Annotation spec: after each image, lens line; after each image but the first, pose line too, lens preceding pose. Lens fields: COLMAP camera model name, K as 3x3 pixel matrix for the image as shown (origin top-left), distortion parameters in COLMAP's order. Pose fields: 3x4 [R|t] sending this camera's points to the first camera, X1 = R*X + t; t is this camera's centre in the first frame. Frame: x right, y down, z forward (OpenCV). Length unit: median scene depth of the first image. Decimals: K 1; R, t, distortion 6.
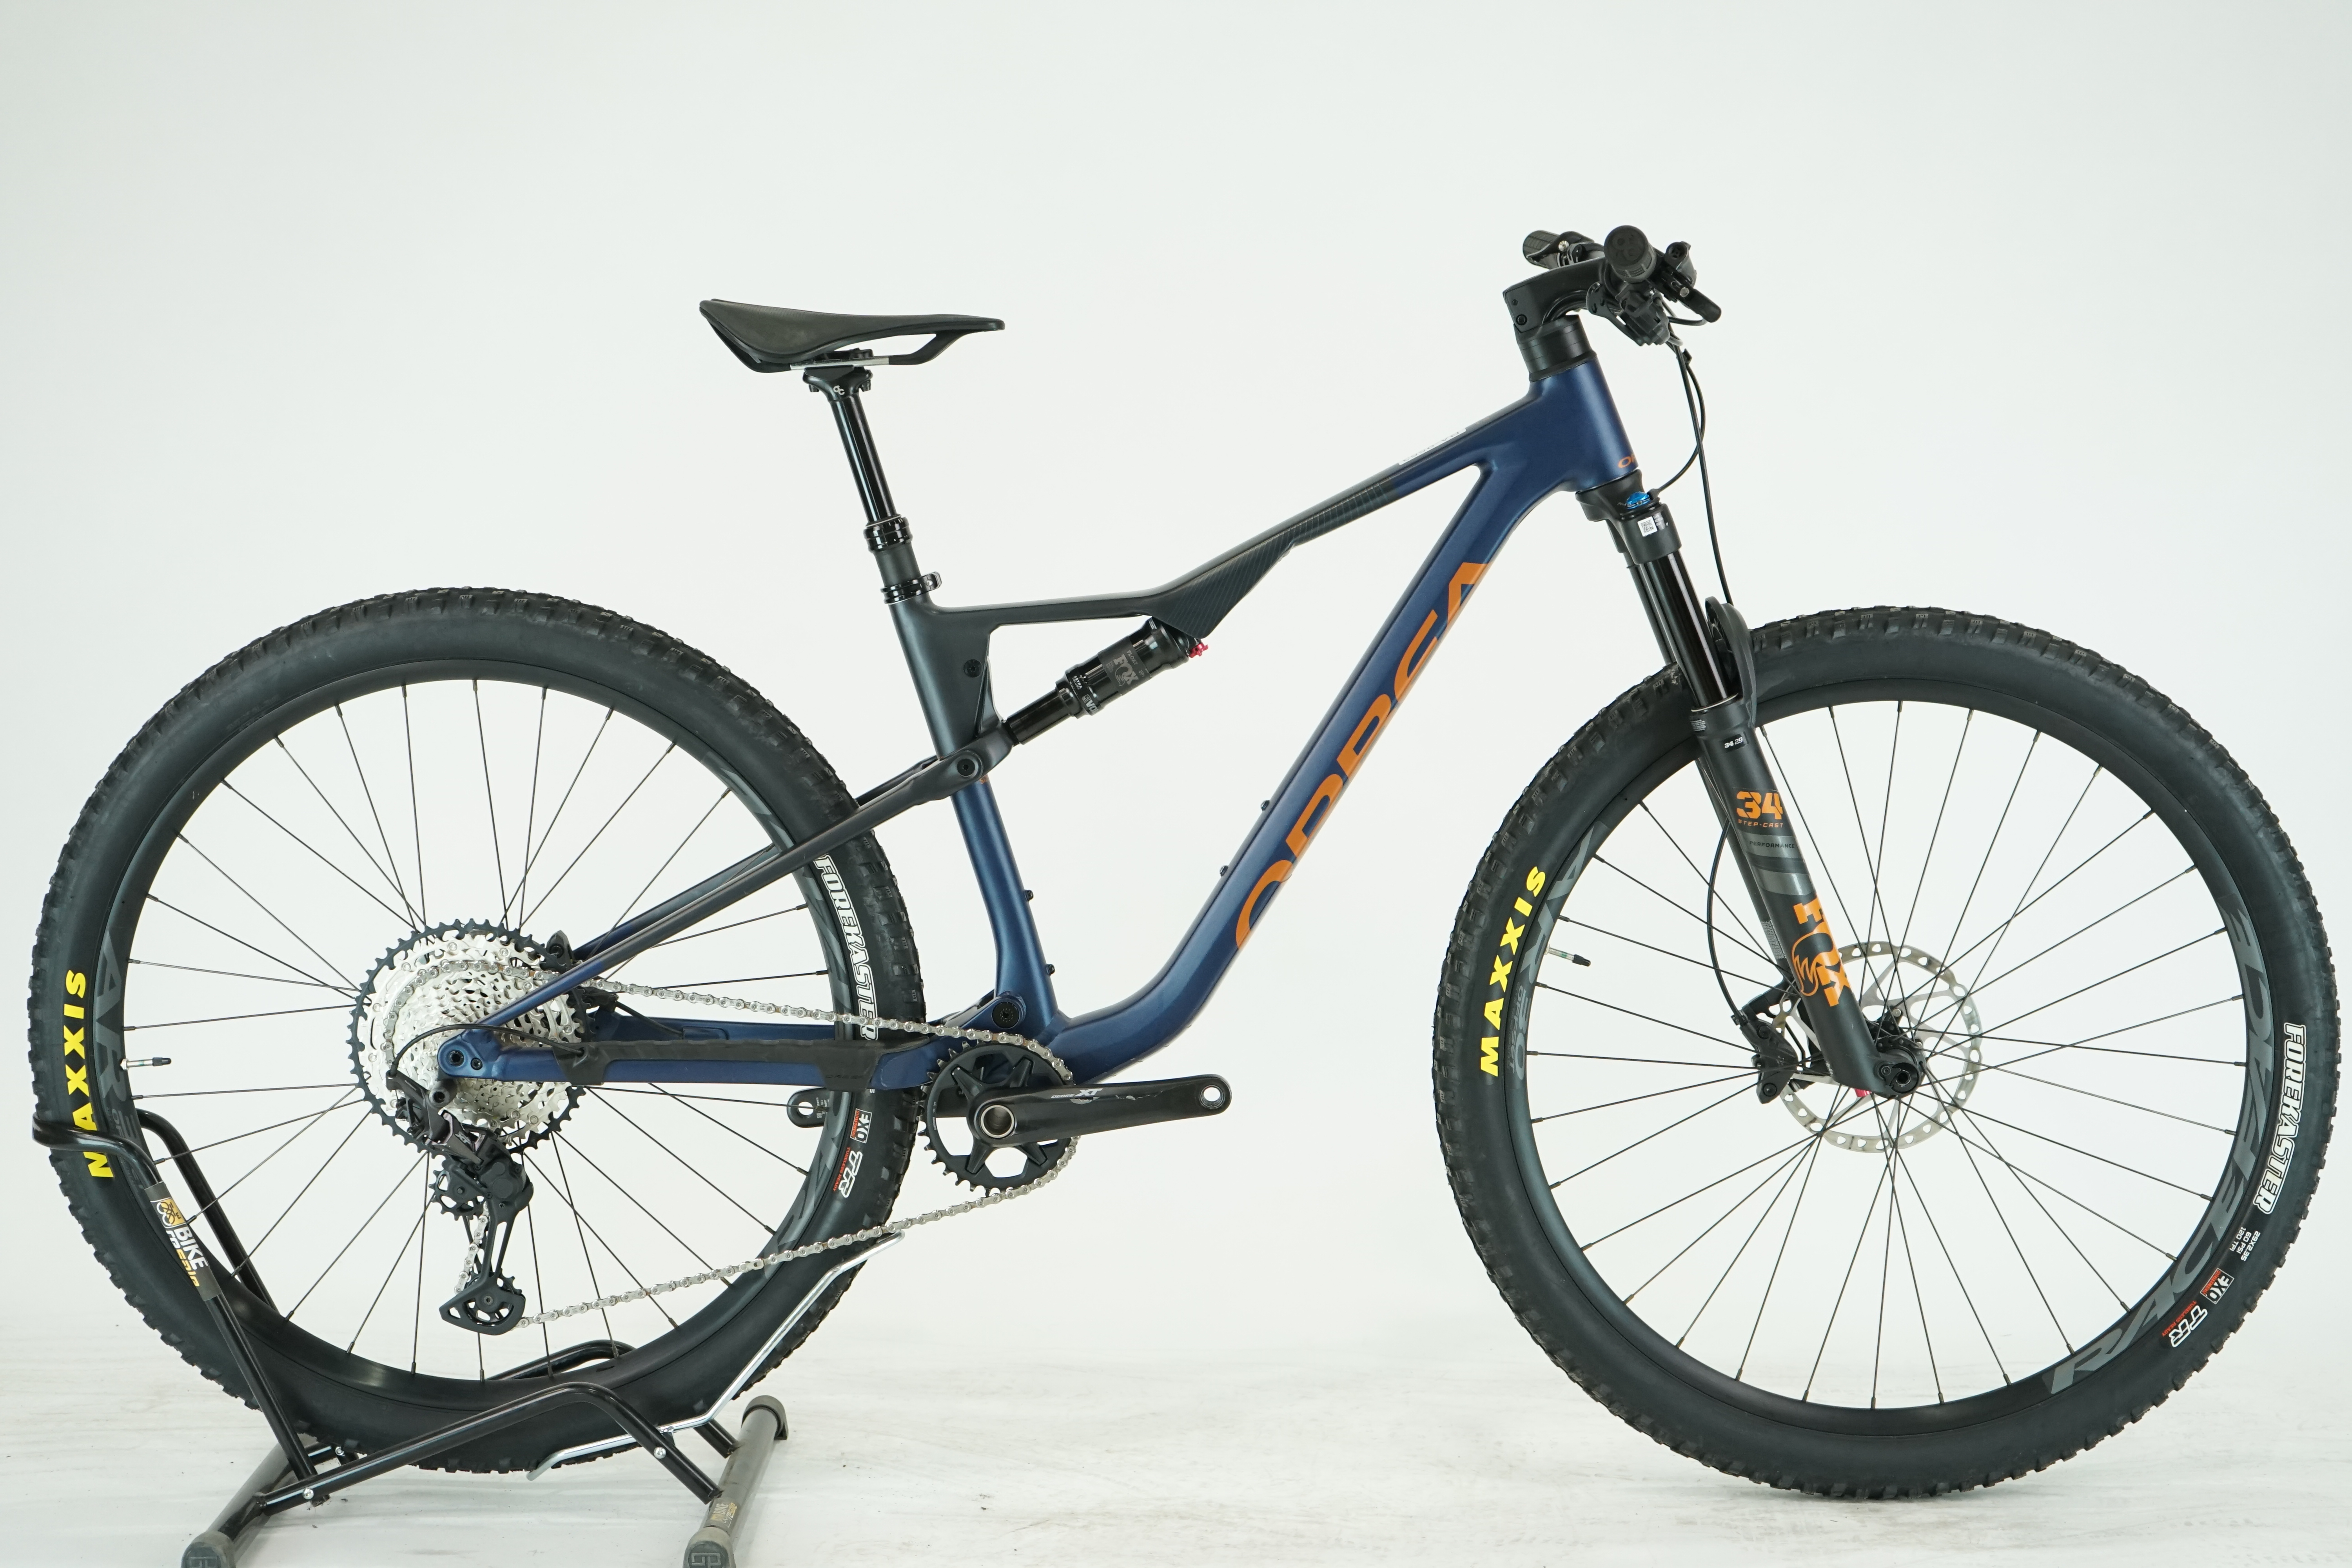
lens RADIAL K [[3913.9, 0, 1176.0], [0, 3913.9, 784.0], [0, 0, 1]] dist [-0.059390, -0.059423]
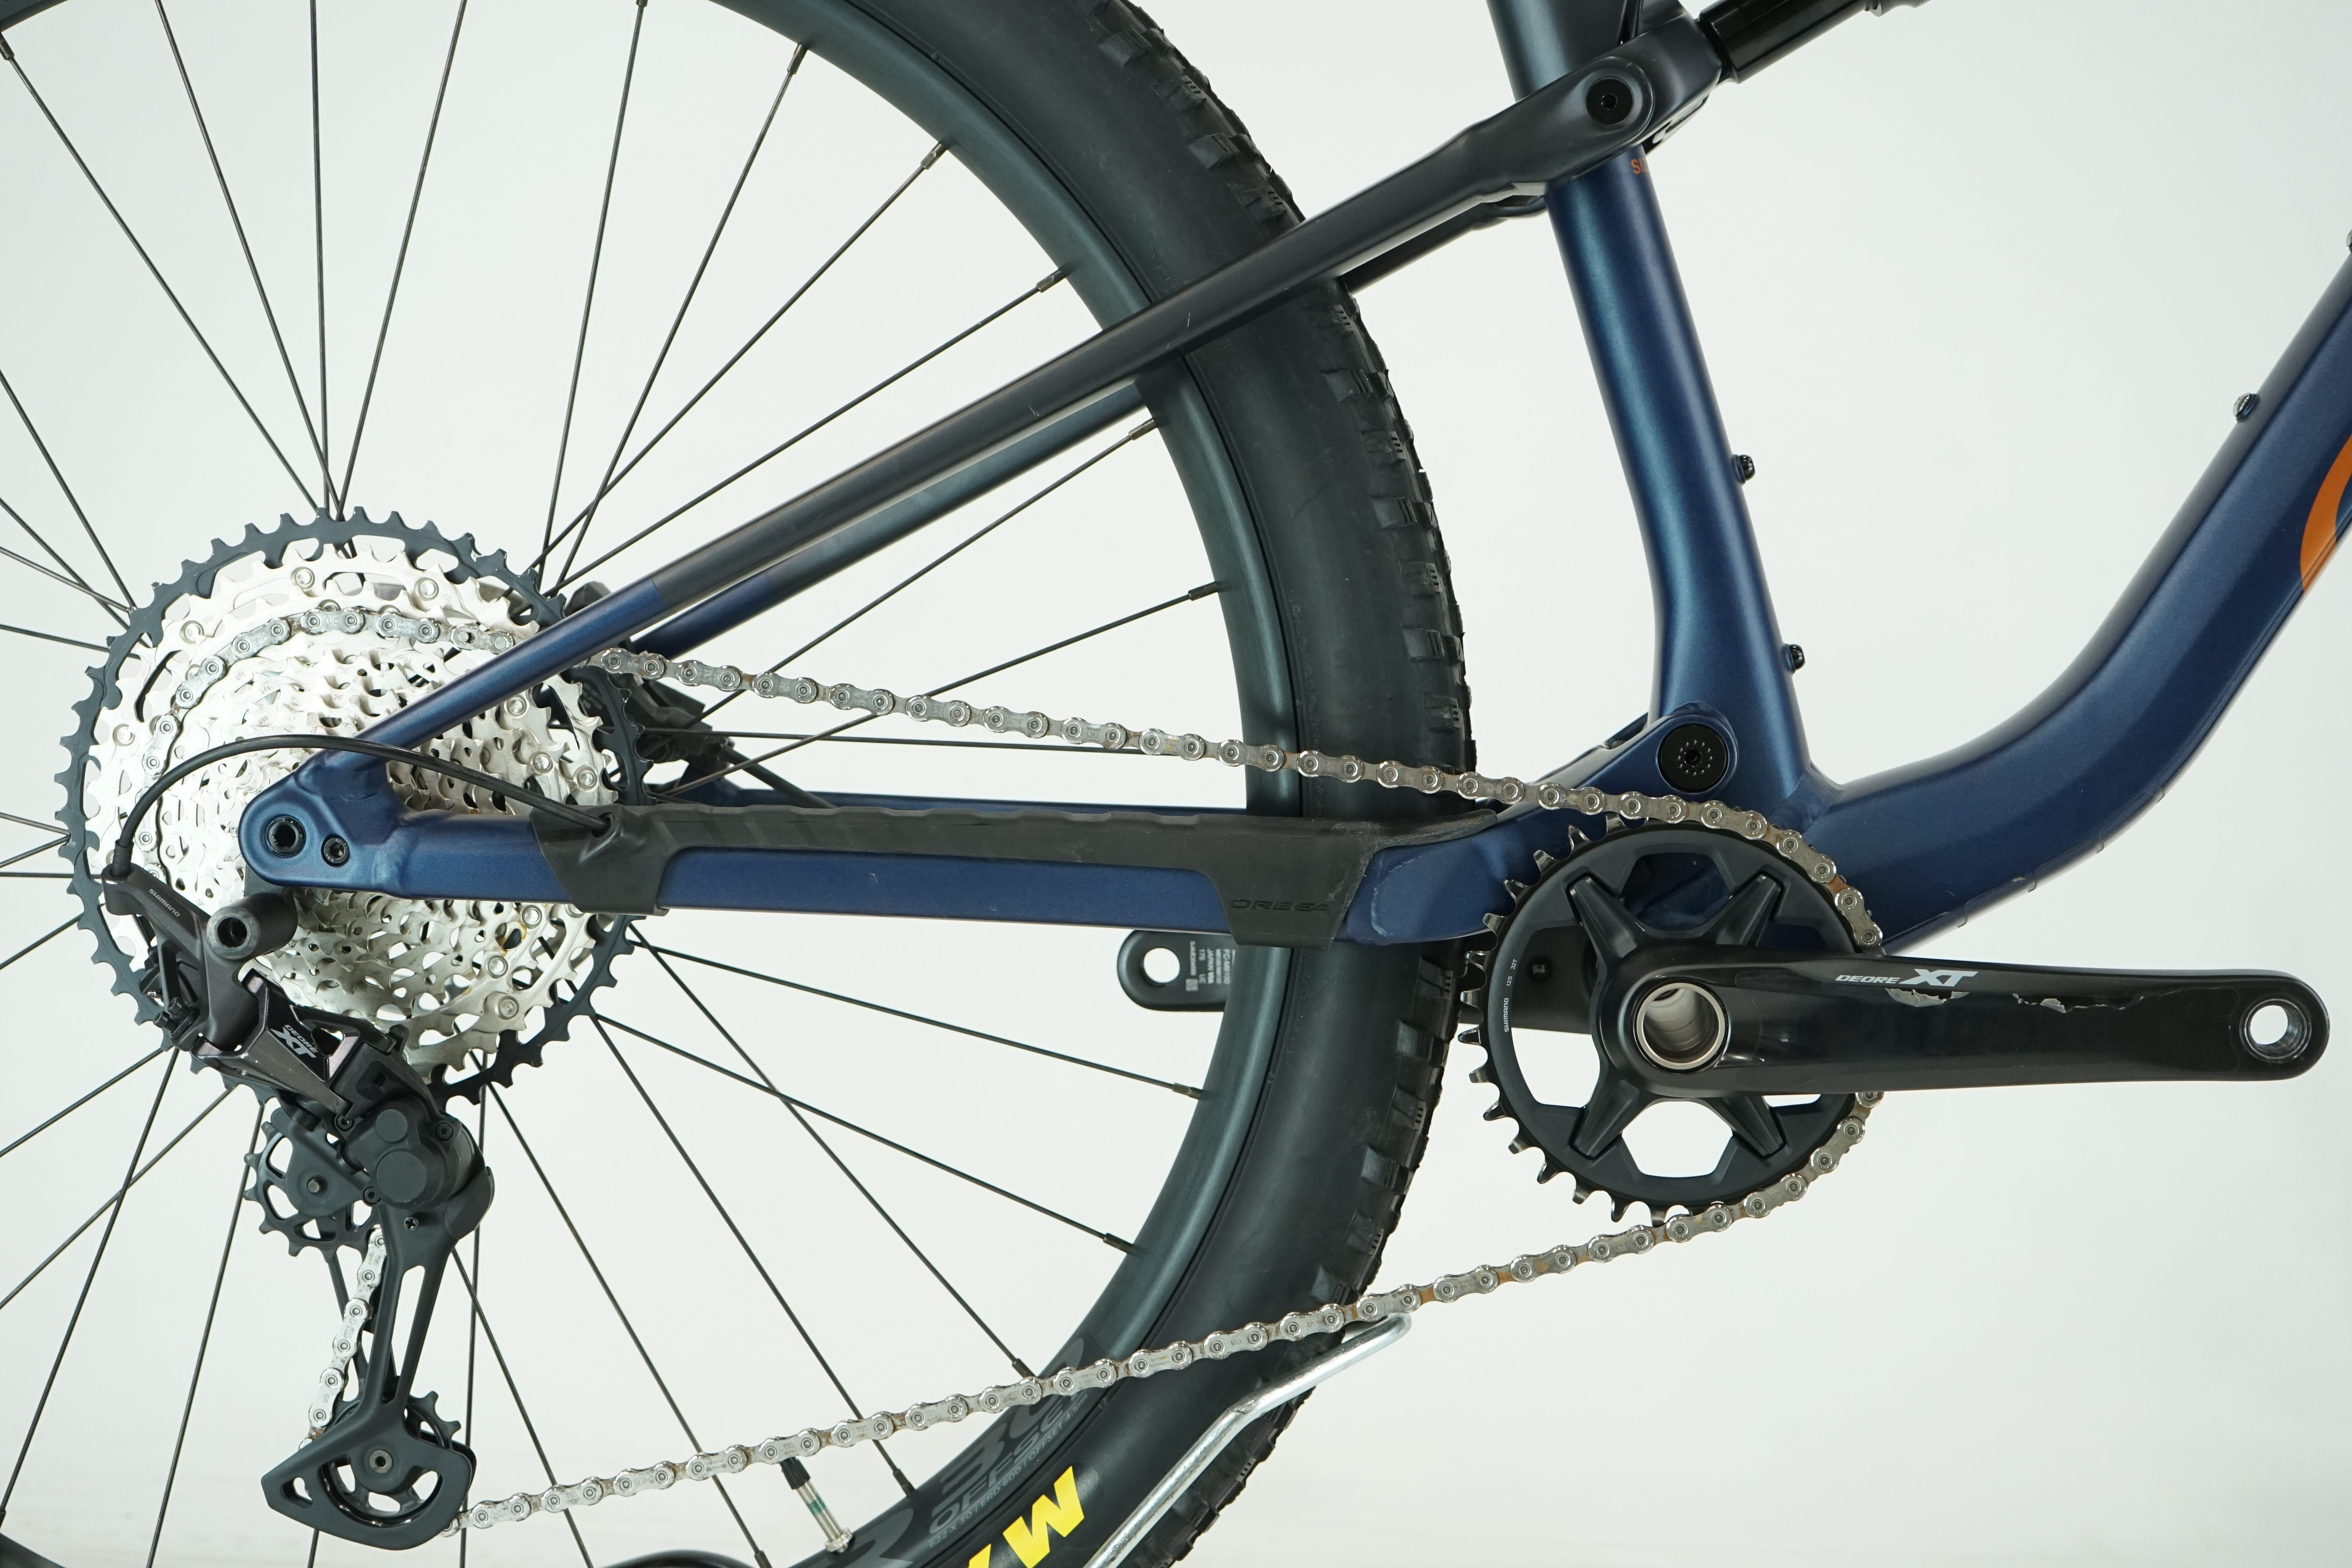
lens RADIAL K [[3047.7, 0, 1176.0], [0, 3047.7, 784.0], [0, 0, 1]] dist [-0.004399, -0.019280]
pose [[0.996404, 0.011826, -0.083896, -0.069468], [-0.017745, 0.997378, -0.070159, 0.084174], [0.082846, 0.071395, 0.994002, 0.697992]]
